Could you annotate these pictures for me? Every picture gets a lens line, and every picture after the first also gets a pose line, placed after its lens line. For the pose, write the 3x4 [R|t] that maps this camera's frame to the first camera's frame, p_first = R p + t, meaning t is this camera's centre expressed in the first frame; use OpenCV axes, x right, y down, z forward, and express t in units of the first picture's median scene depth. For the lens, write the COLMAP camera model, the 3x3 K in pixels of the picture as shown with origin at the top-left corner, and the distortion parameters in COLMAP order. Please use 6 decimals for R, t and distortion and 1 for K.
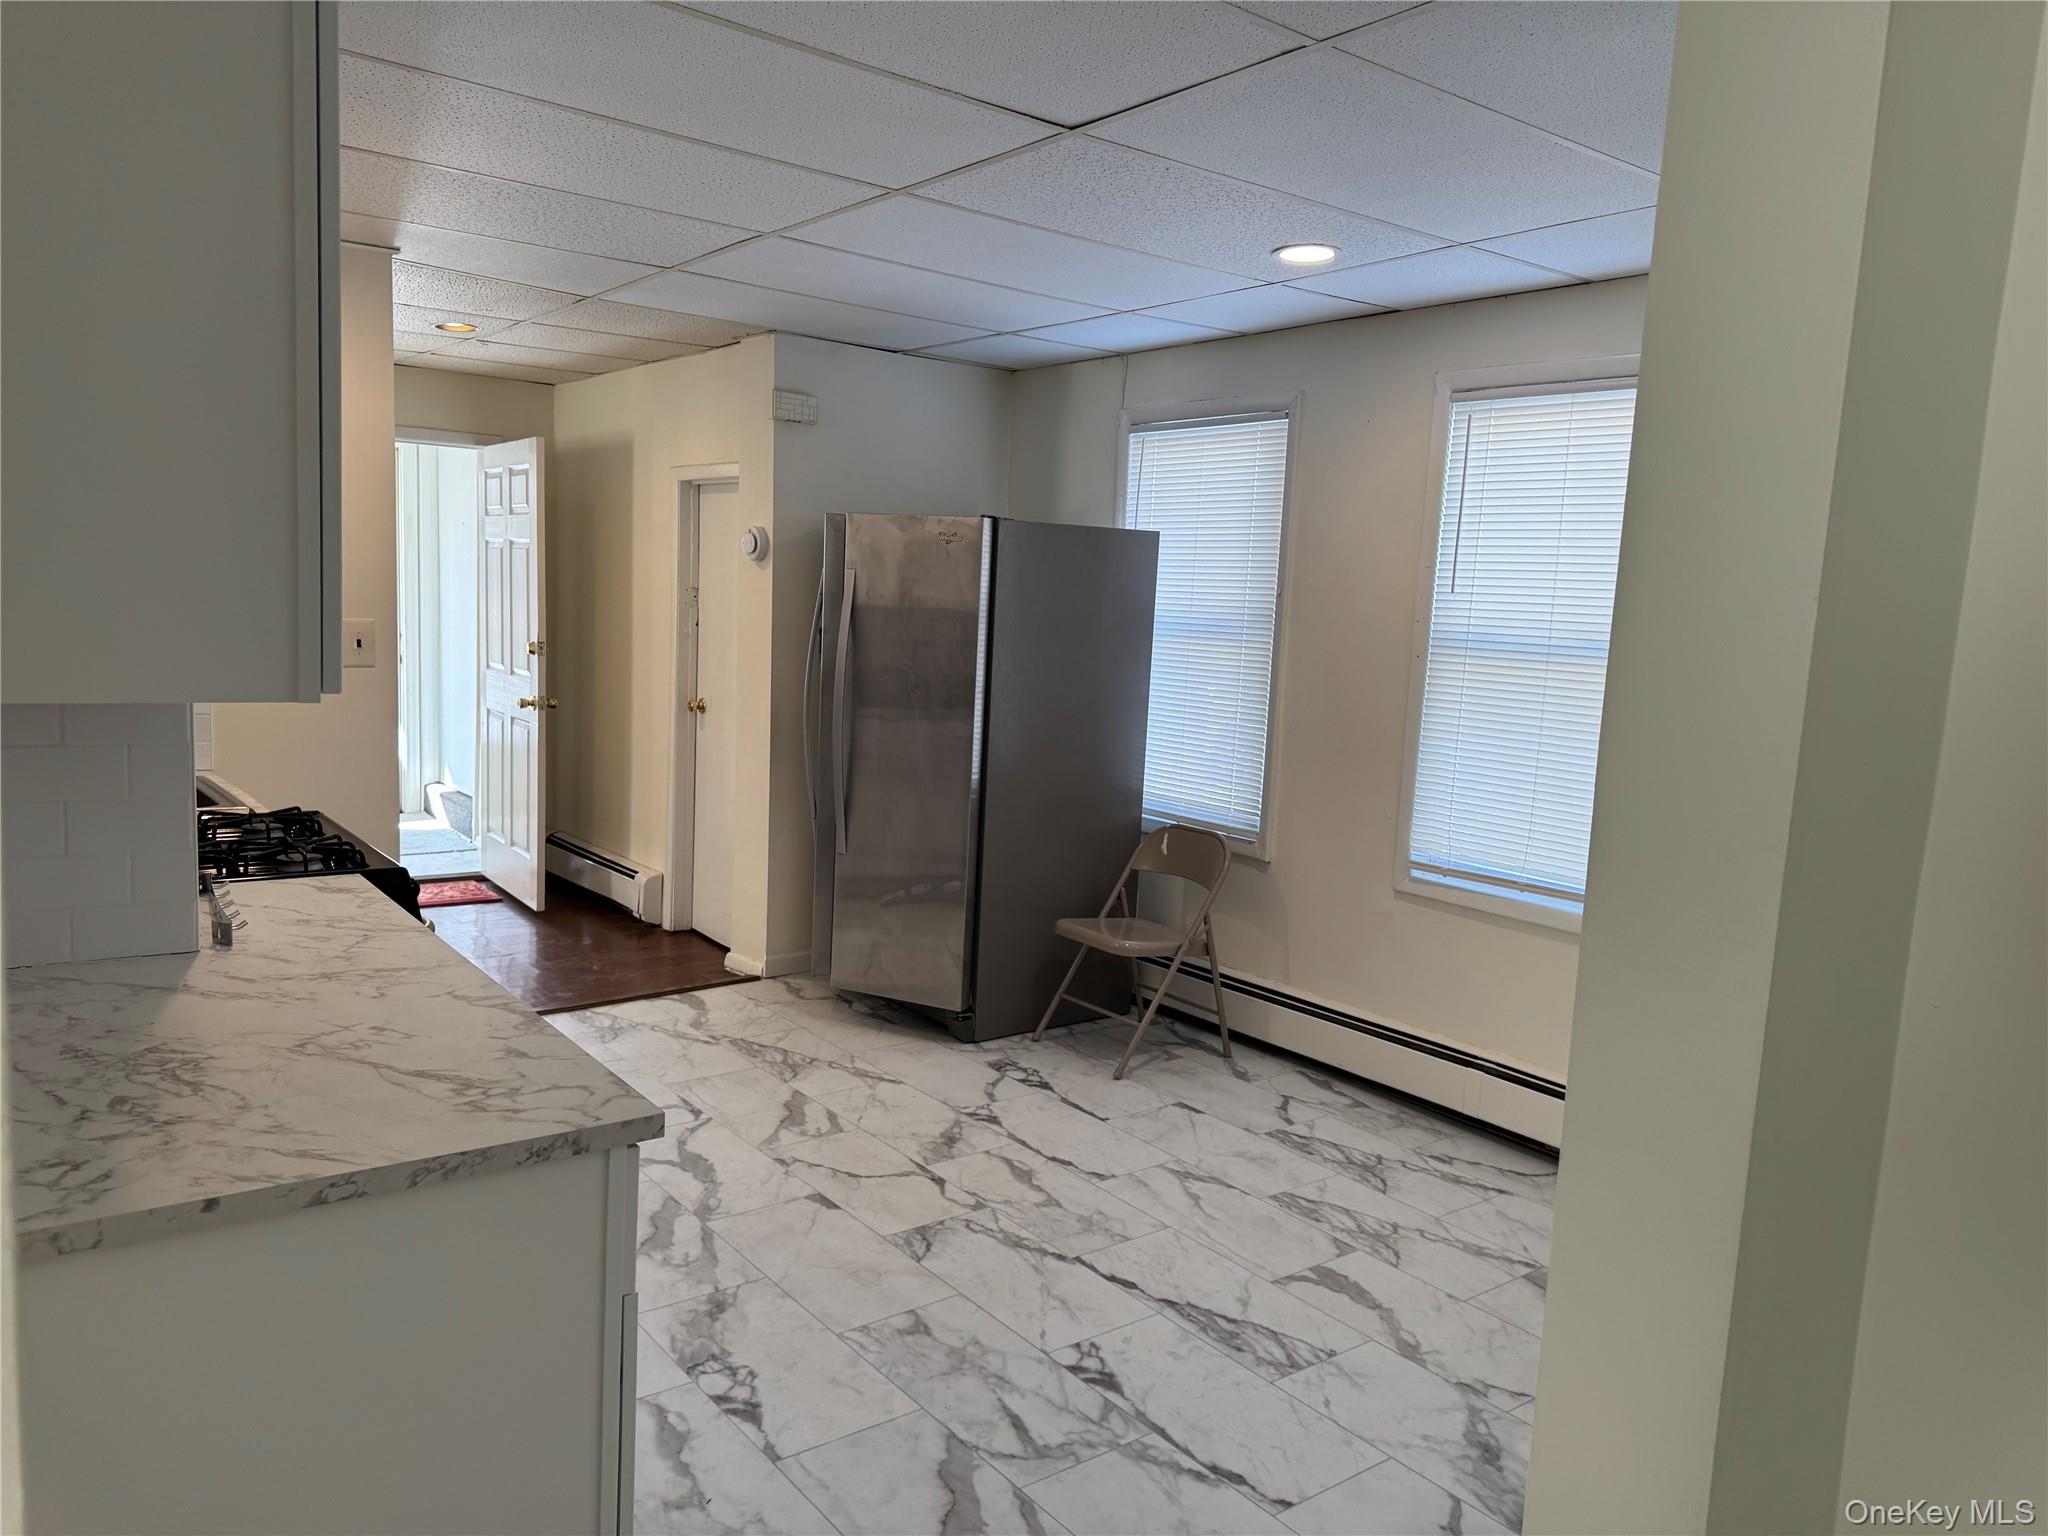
lens RADIAL K [[1452.4, 0, 1039.3], [0, 1452.4, 770.4], [0, 0, 1]] dist [0.033755, -0.042492]
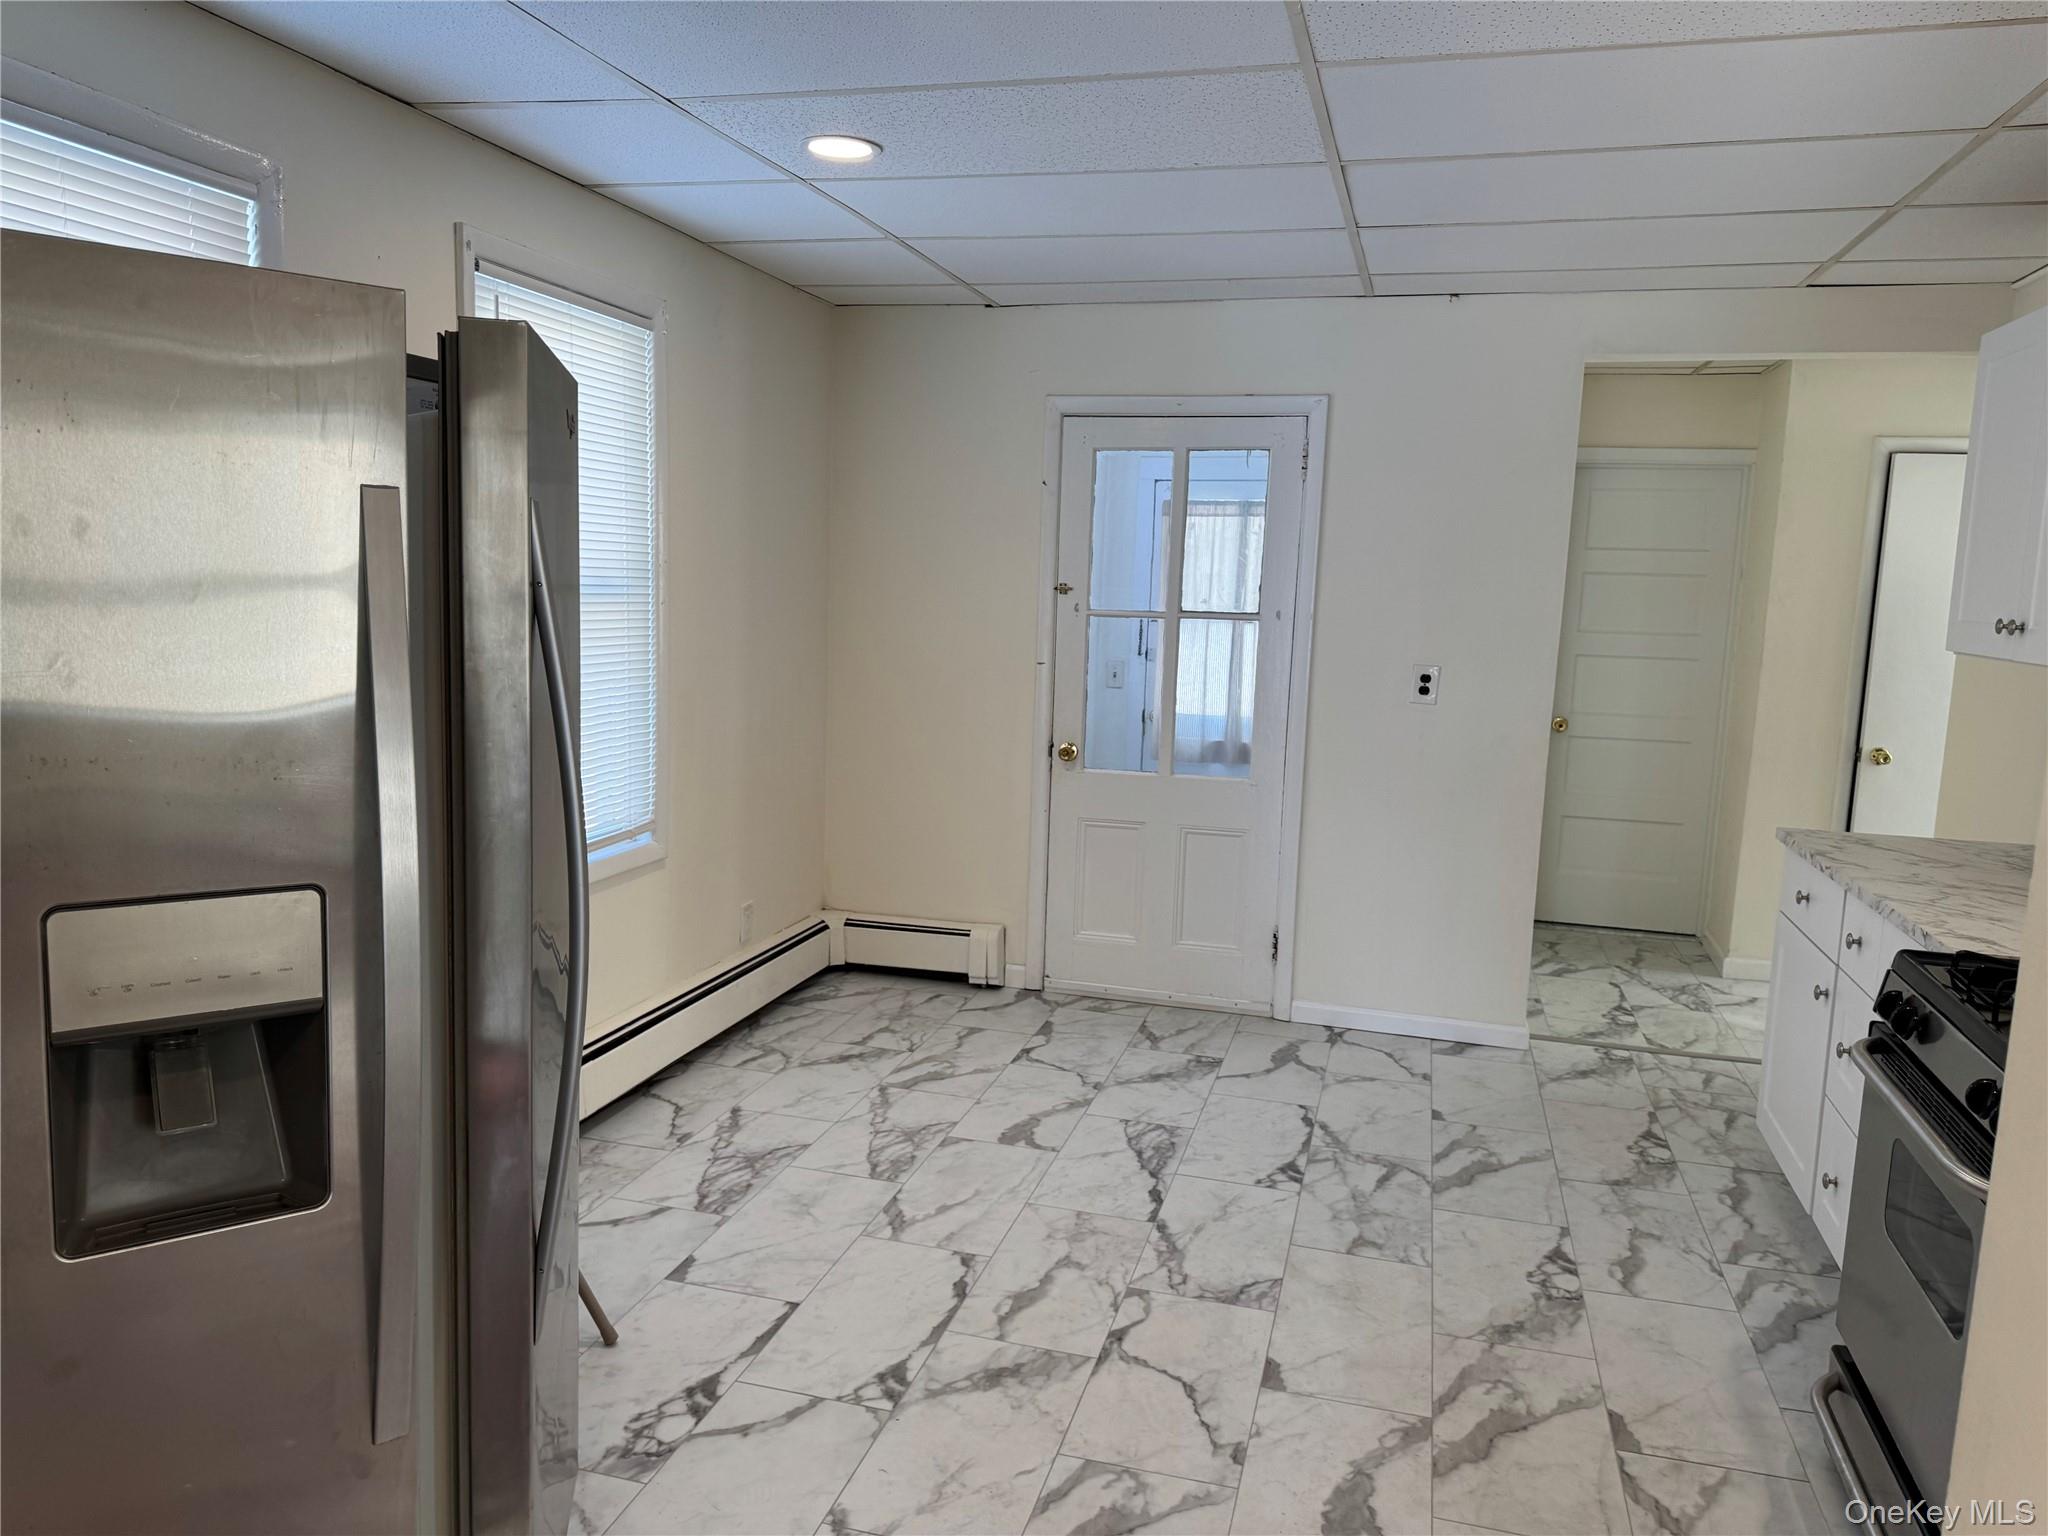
lens RADIAL K [[1422.4, 0, 1059.6], [0, 1422.4, 766.4], [0, 0, 1]] dist [0.096641, -0.108513]
pose [[-0.593667, -0.190246, 0.781899, -0.636290], [0.030075, 0.965728, 0.257809, -0.225733], [-0.804148, 0.176568, -0.567599, 1.505183]]
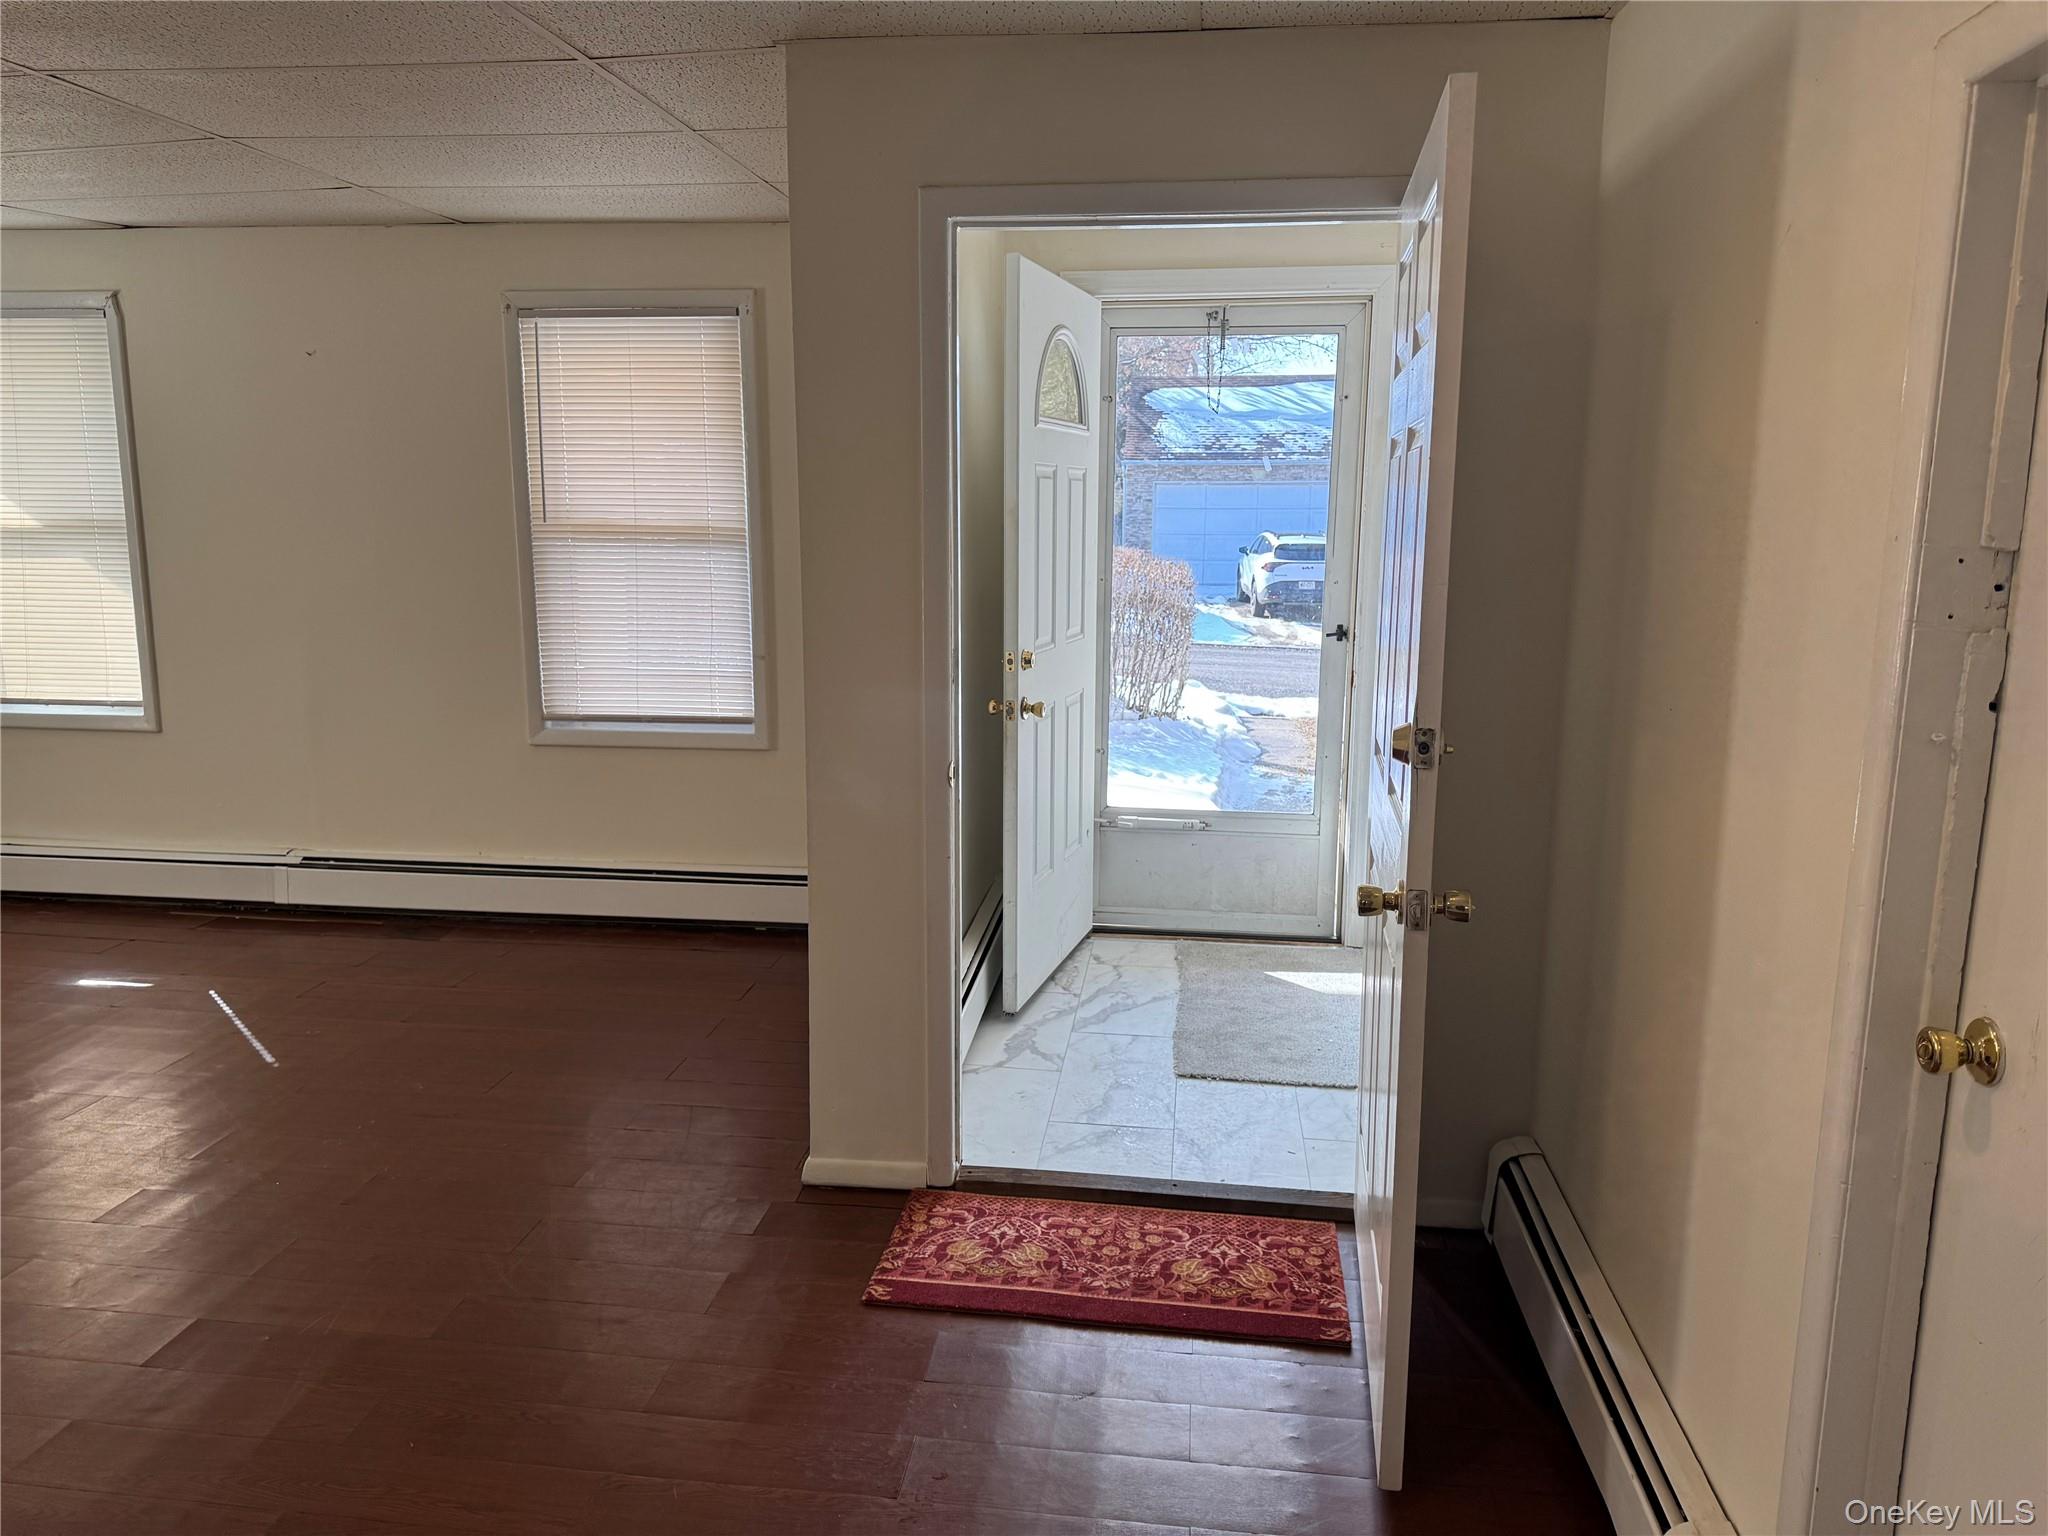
lens RADIAL K [[1396.0, 0, 1030.0], [0, 1396.0, 759.5], [0, 0, 1]] dist [0.074720, -0.077284]
pose [[0.691832, 0.083498, -0.717214, -0.307062], [-0.061383, 0.996497, 0.056801, -0.166090], [0.719444, 0.004727, 0.694534, 1.258195]]
